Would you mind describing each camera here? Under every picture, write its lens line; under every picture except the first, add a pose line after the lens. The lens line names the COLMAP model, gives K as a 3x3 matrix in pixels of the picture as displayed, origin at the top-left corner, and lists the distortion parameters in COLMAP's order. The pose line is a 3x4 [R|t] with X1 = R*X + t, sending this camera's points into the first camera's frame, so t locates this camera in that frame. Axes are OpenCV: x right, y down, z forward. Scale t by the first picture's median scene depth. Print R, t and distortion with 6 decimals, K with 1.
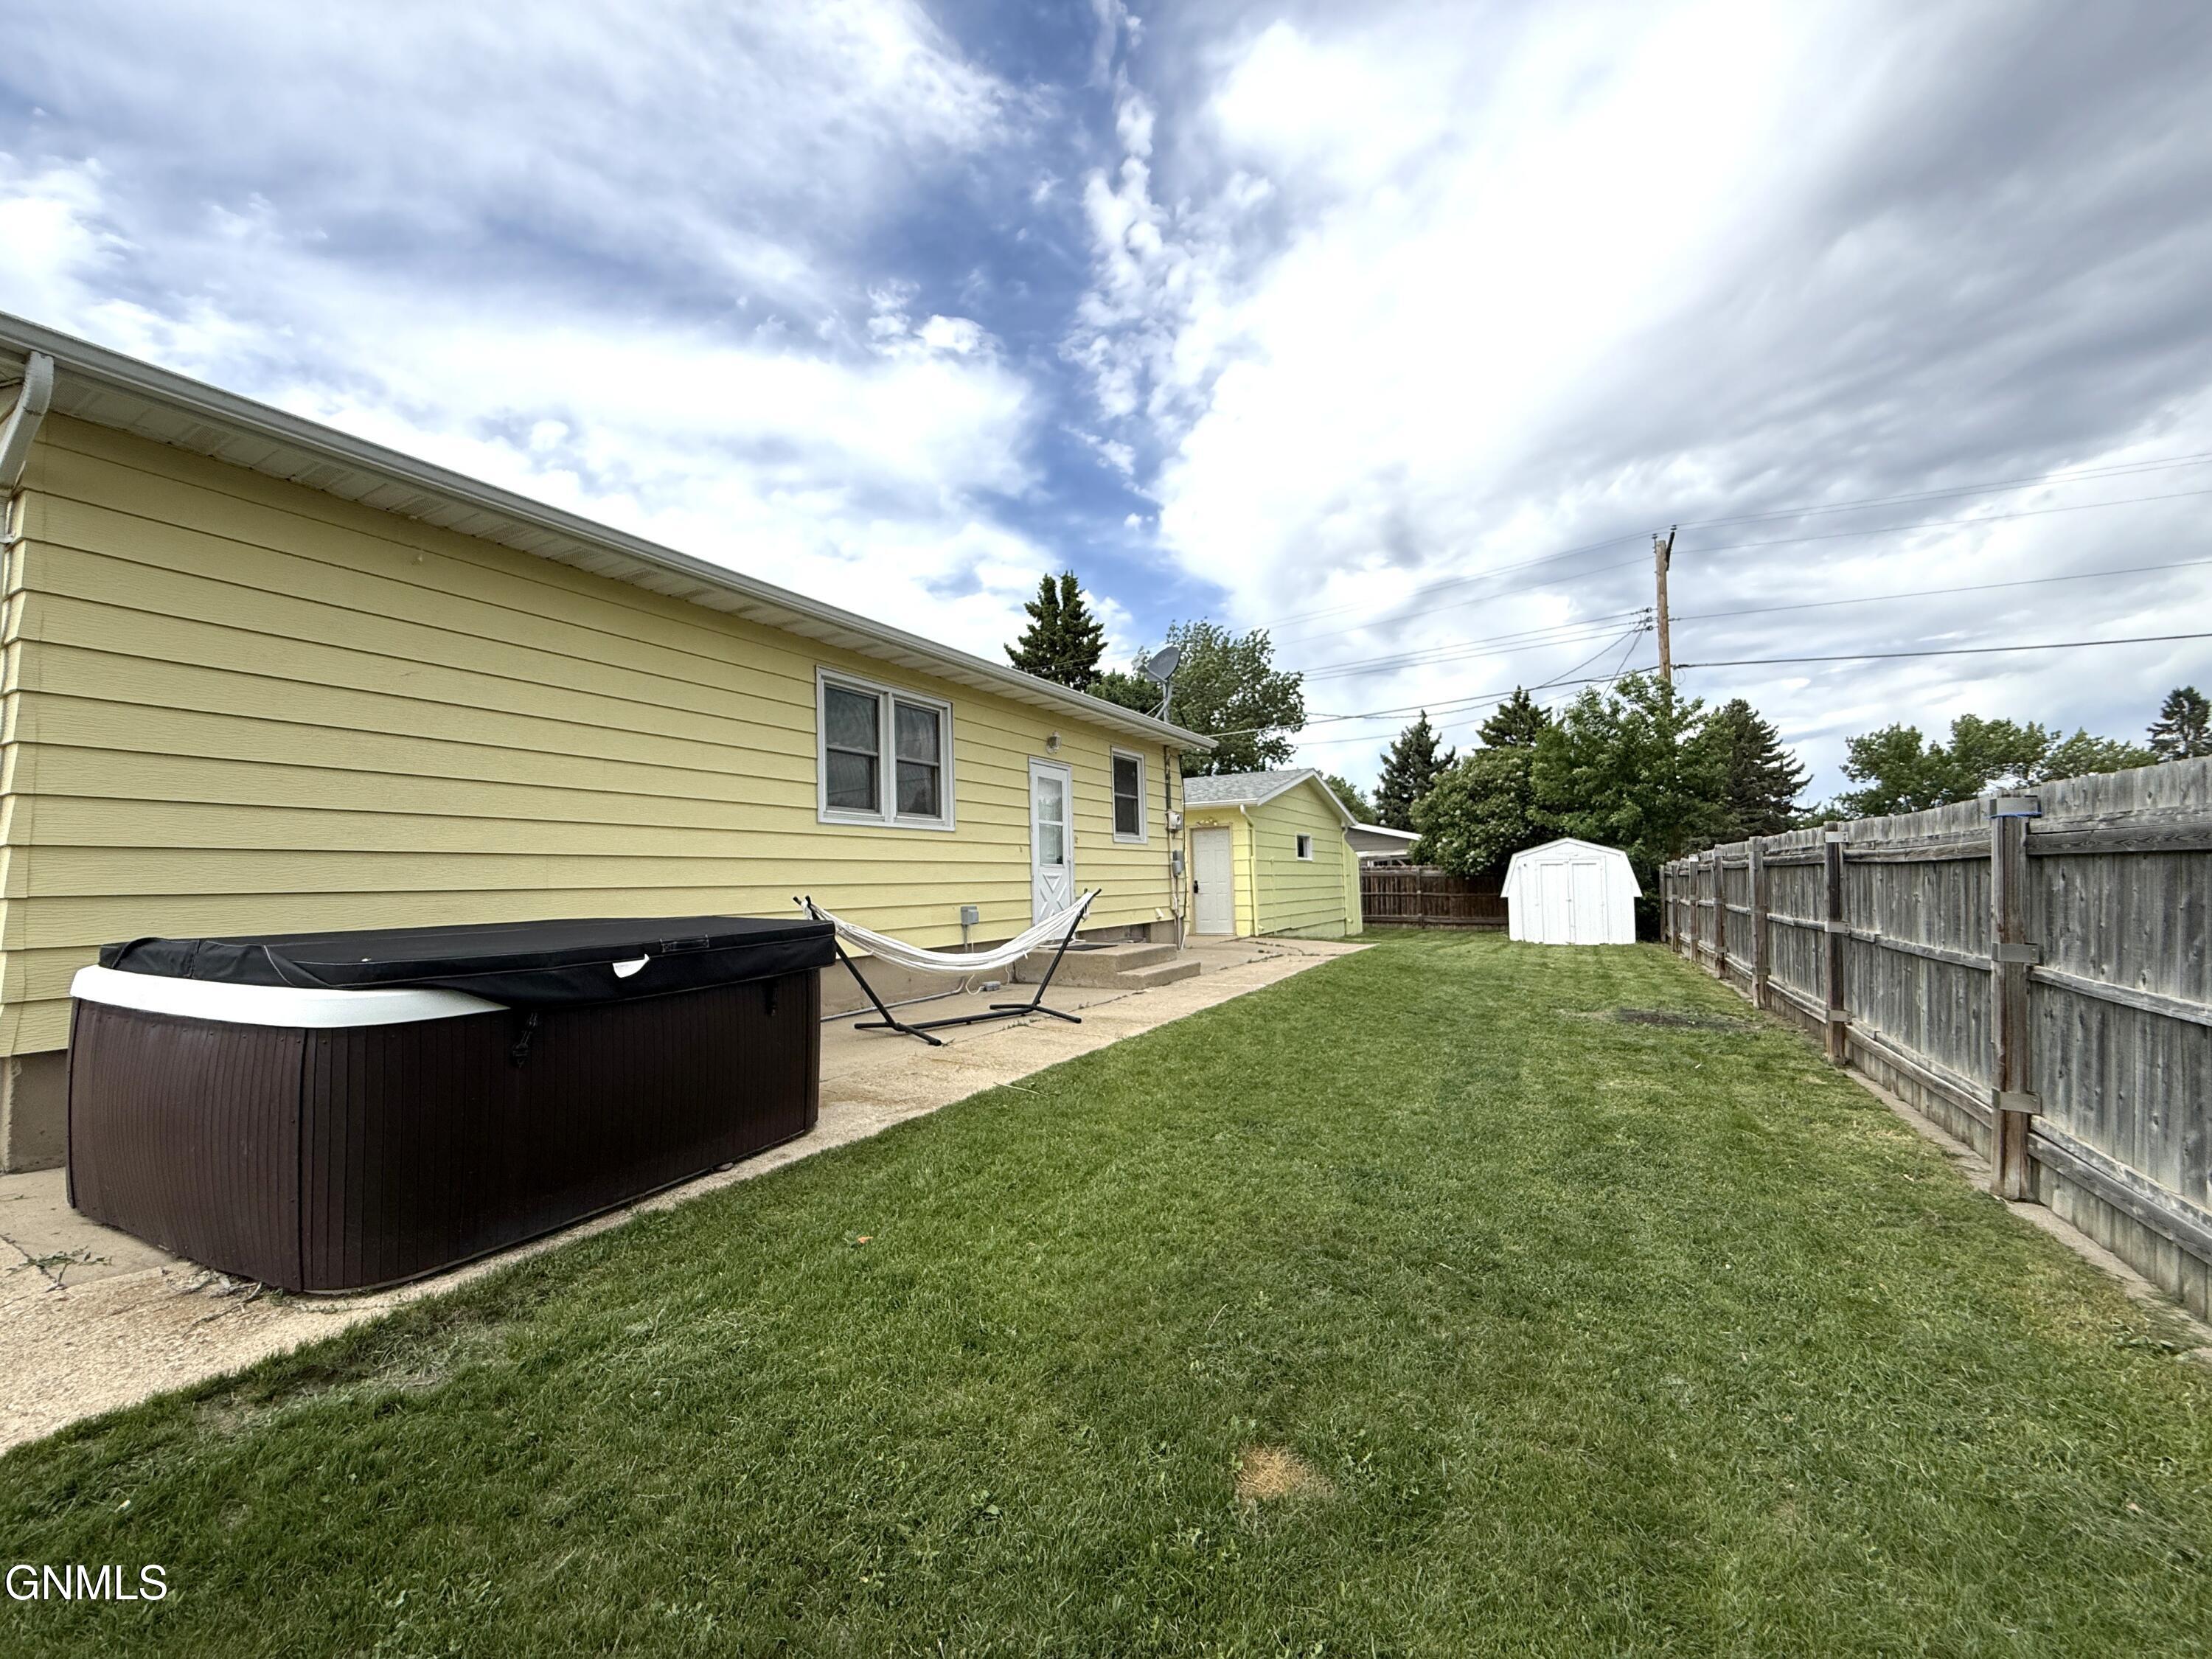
lens RADIAL K [[878.7, 0, 1094.8], [0, 878.7, 829.4], [0, 0, 1]] dist [0.000457, -0.000785]
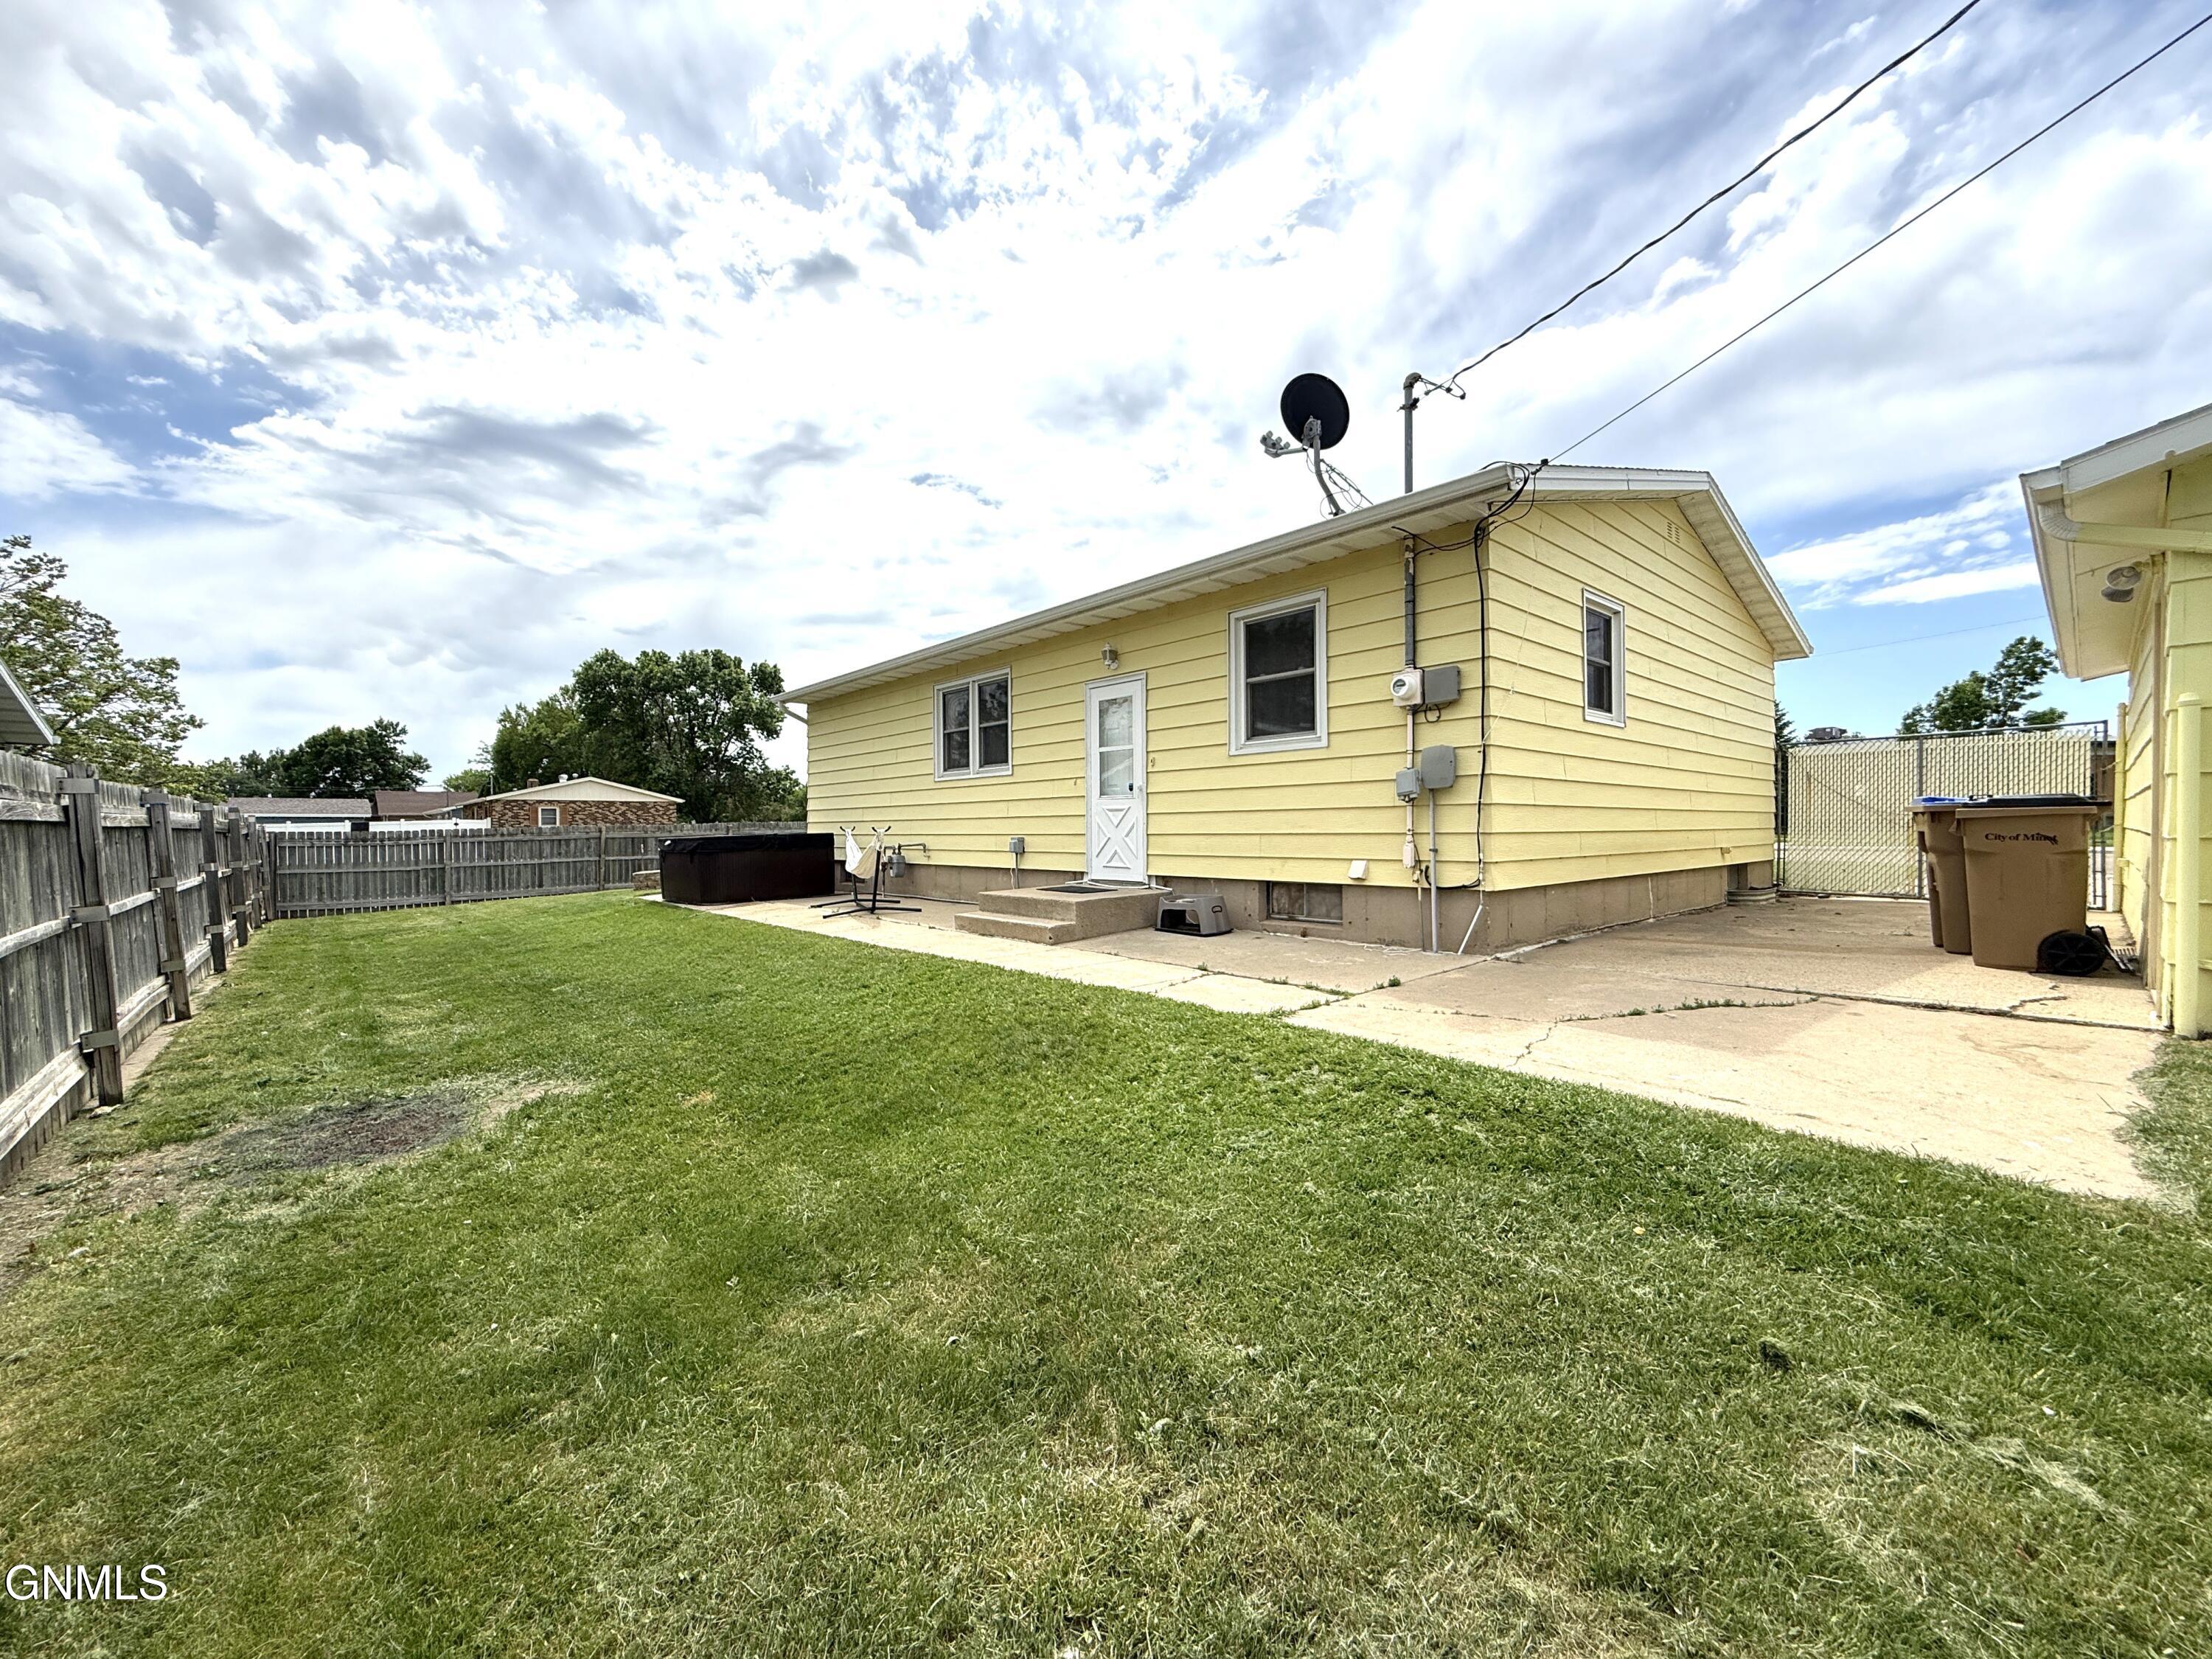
lens RADIAL K [[878.7, 0, 1103.9], [0, 878.7, 824.3], [0, 0, 1]] dist [0.000457, -0.000785]
pose [[-0.337173, 0.024199, -0.941132, 1.714575], [0.077485, 0.996991, -0.002125, 0.152080], [0.938249, -0.073640, -0.338033, 2.798056]]
